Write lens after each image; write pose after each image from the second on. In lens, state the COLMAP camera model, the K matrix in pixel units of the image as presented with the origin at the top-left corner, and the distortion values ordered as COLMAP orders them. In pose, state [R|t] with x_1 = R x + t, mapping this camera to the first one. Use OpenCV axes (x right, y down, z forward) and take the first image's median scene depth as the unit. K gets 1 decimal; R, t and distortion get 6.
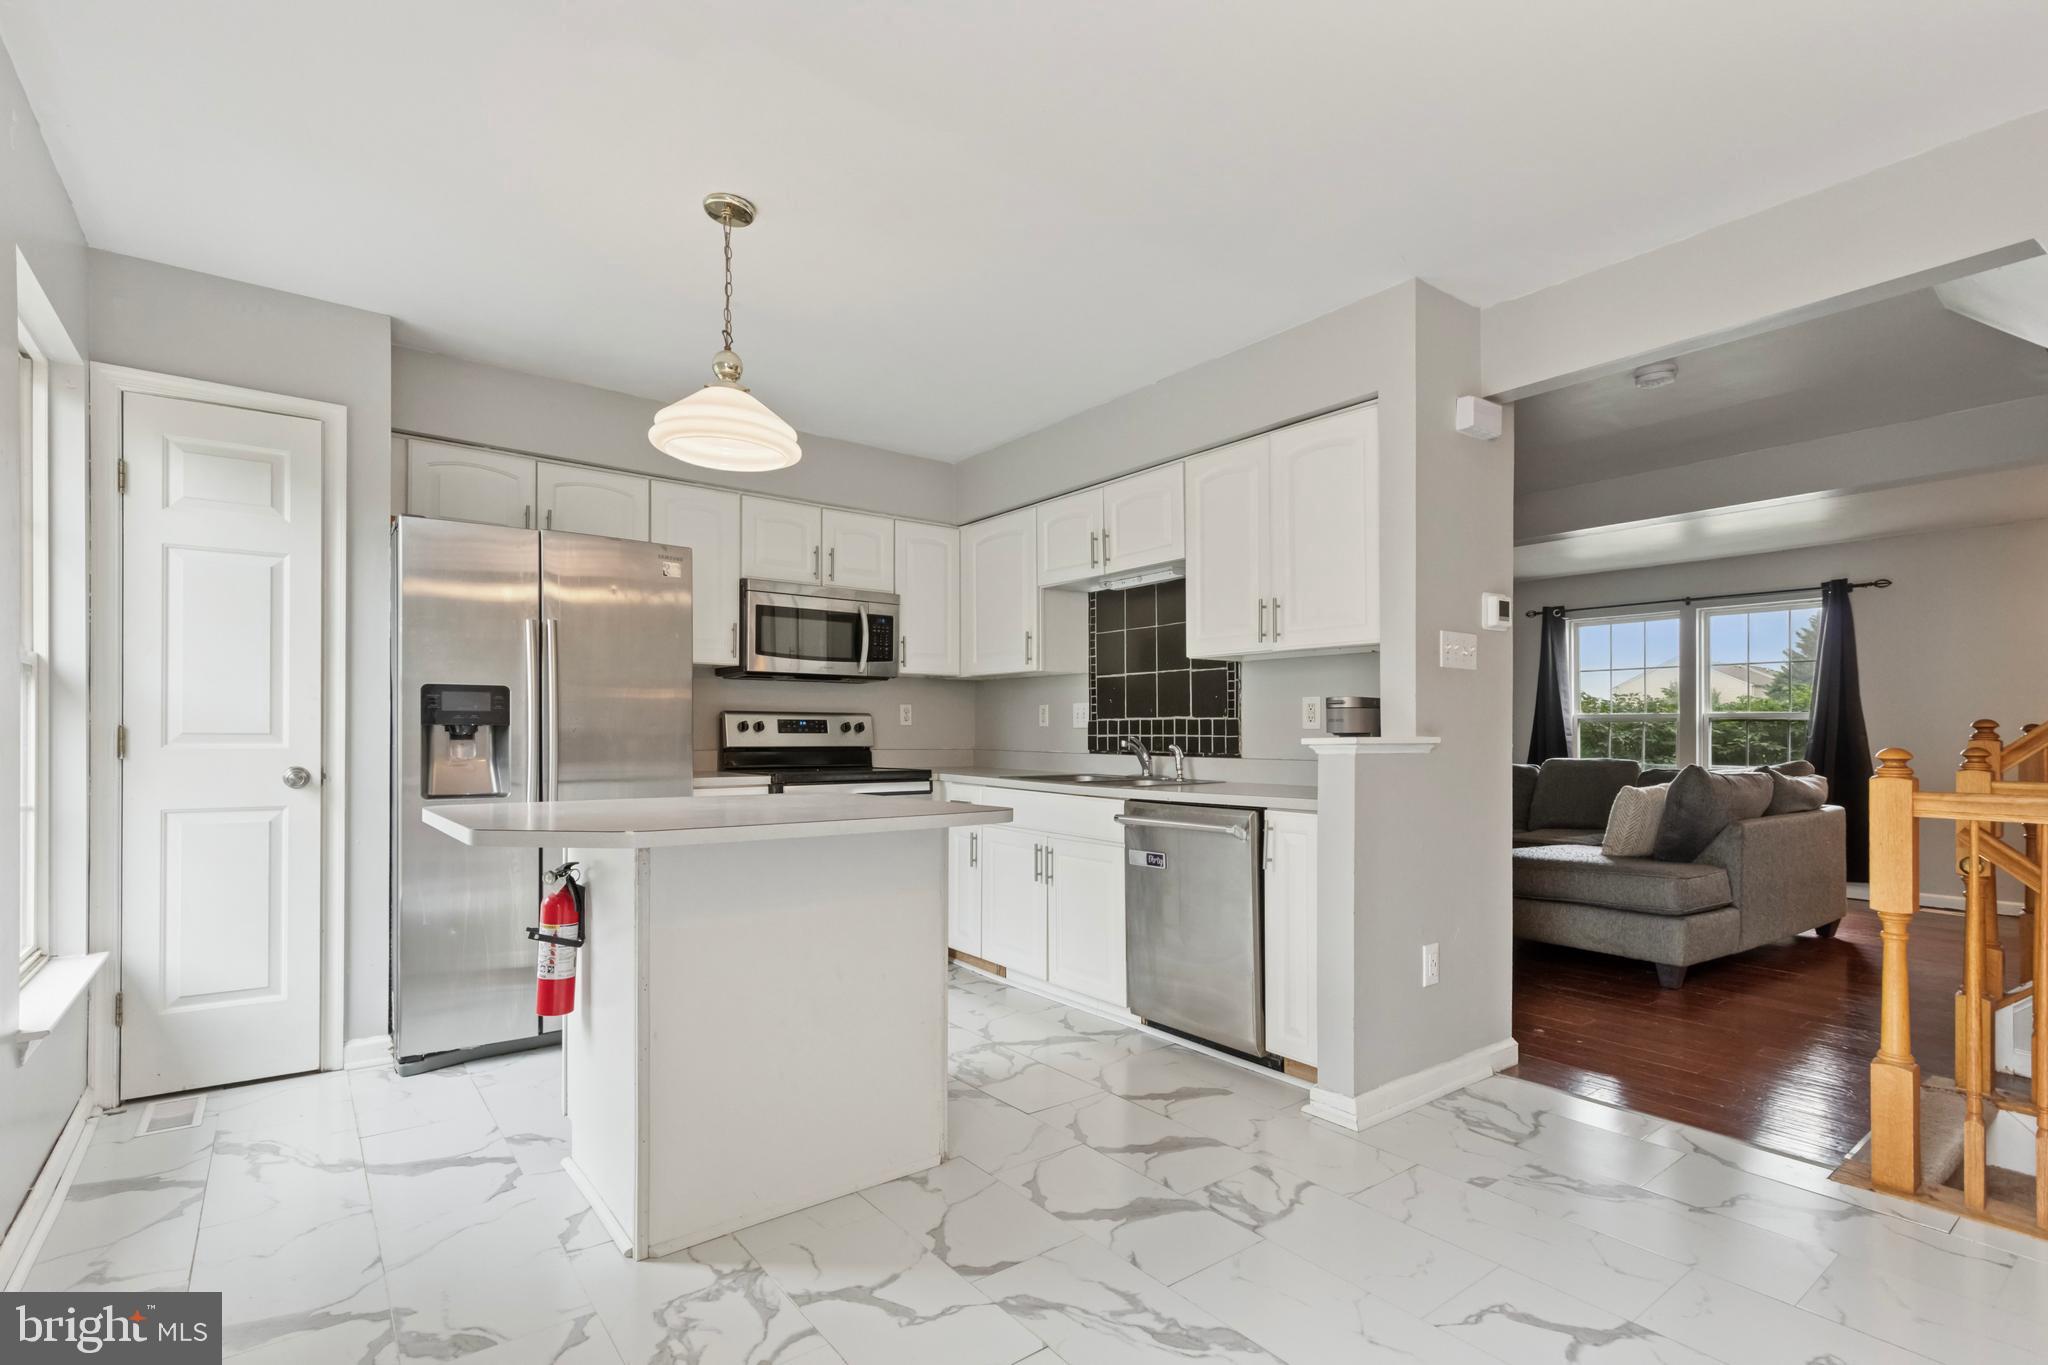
lens RADIAL K [[943.0, 0, 986.8], [0, 943.0, 743.0], [0, 0, 1]] dist [0.011715, -0.001203]
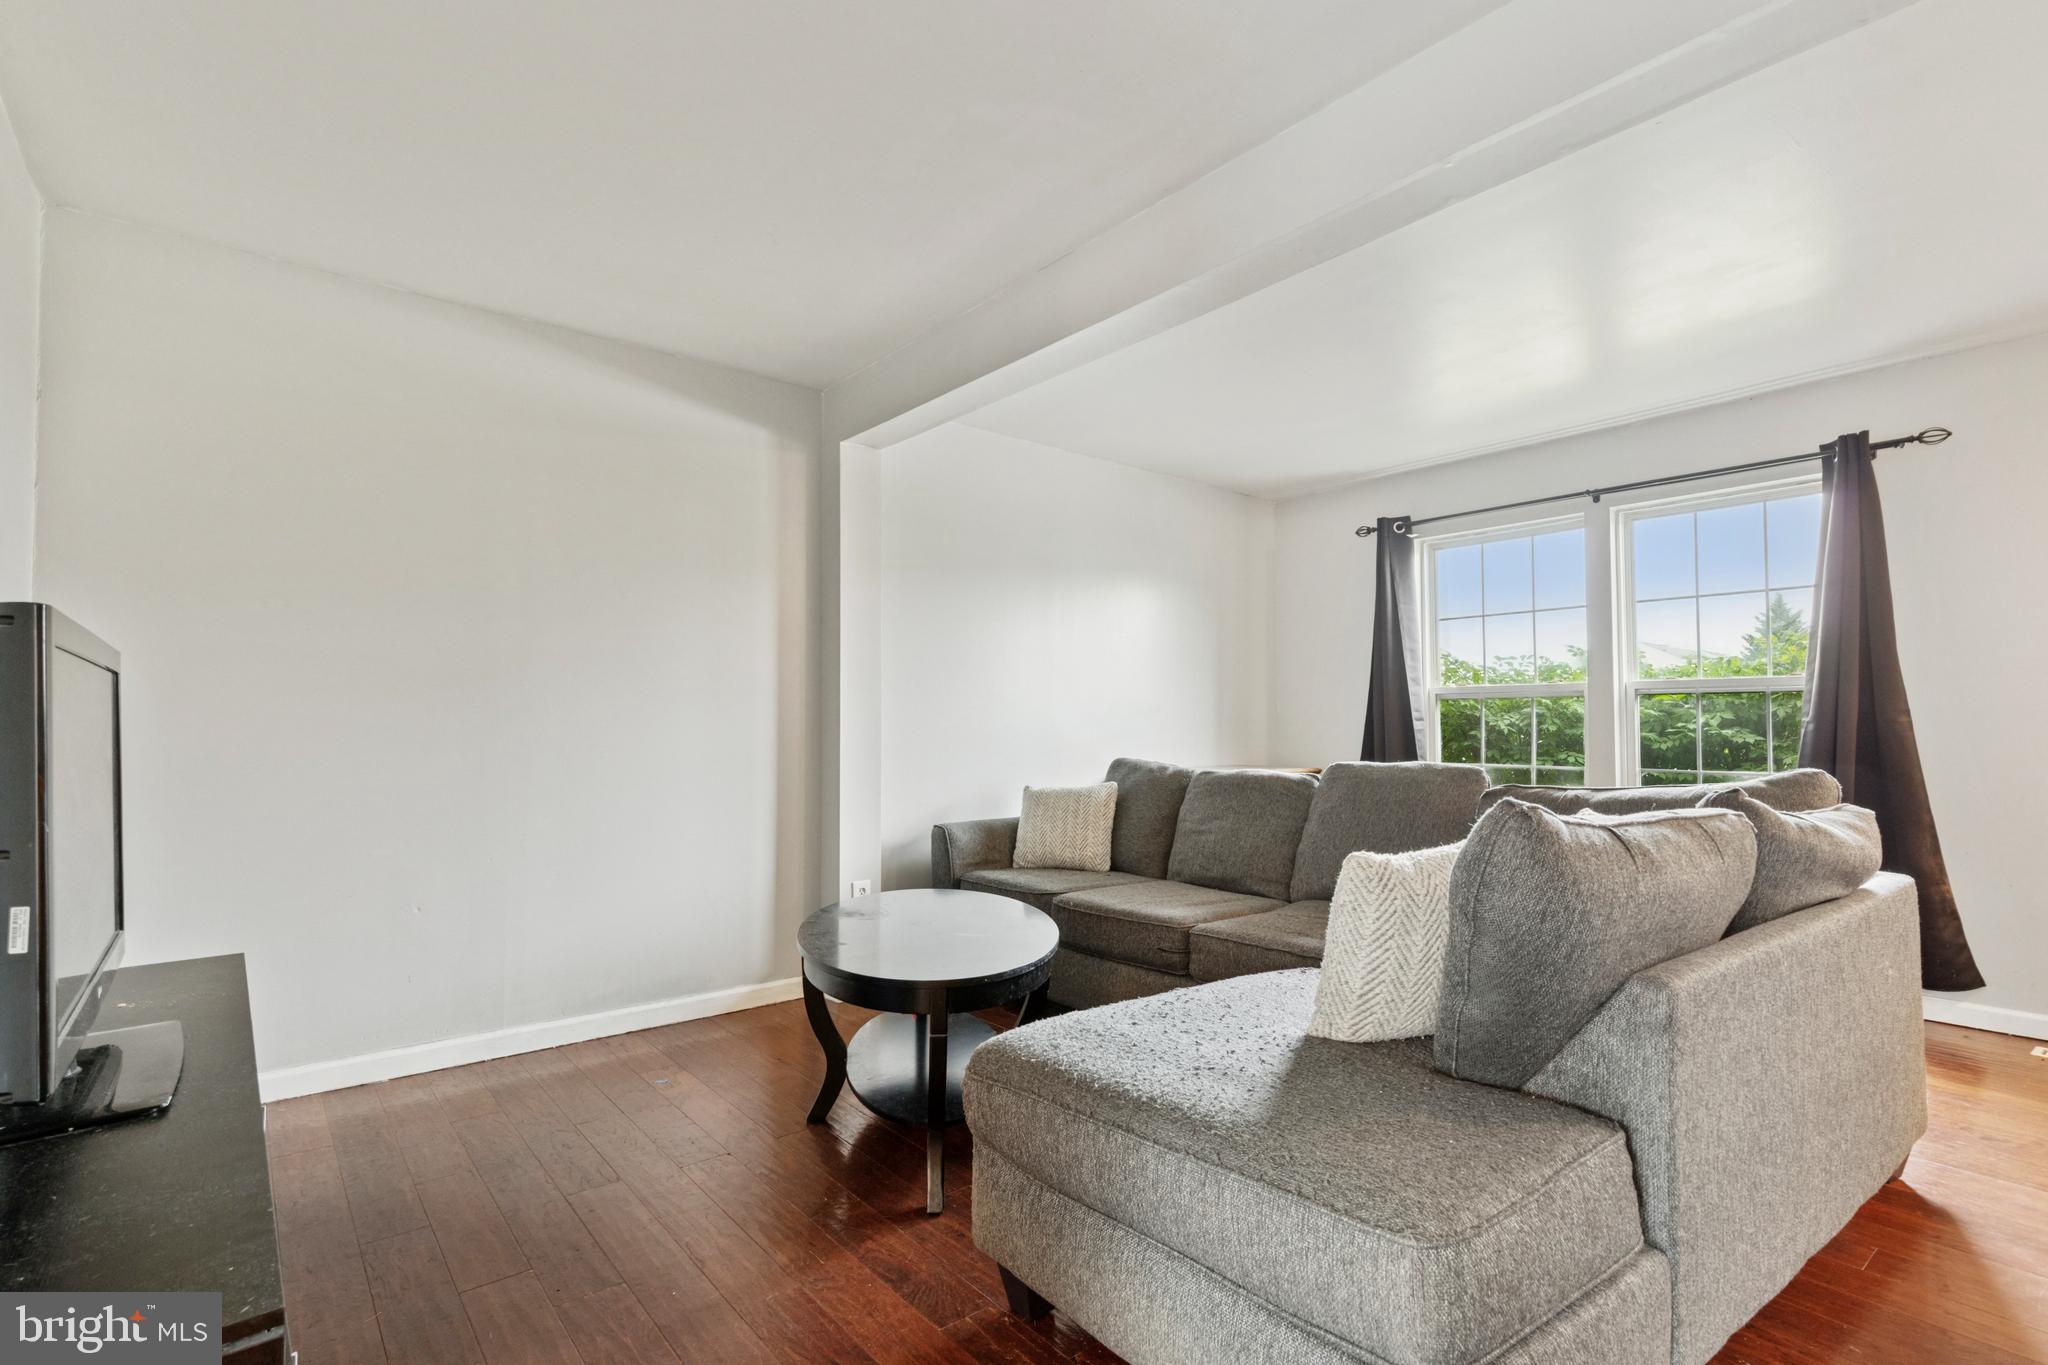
lens RADIAL K [[943.0, 0, 972.4], [0, 943.0, 712.0], [0, 0, 1]] dist [0.011715, -0.001203]
pose [[0.999855, -0.007636, 0.015210, 0.346498], [0.008002, 0.999675, -0.024191, -0.000822], [-0.015021, 0.024309, 0.999592, 0.423986]]
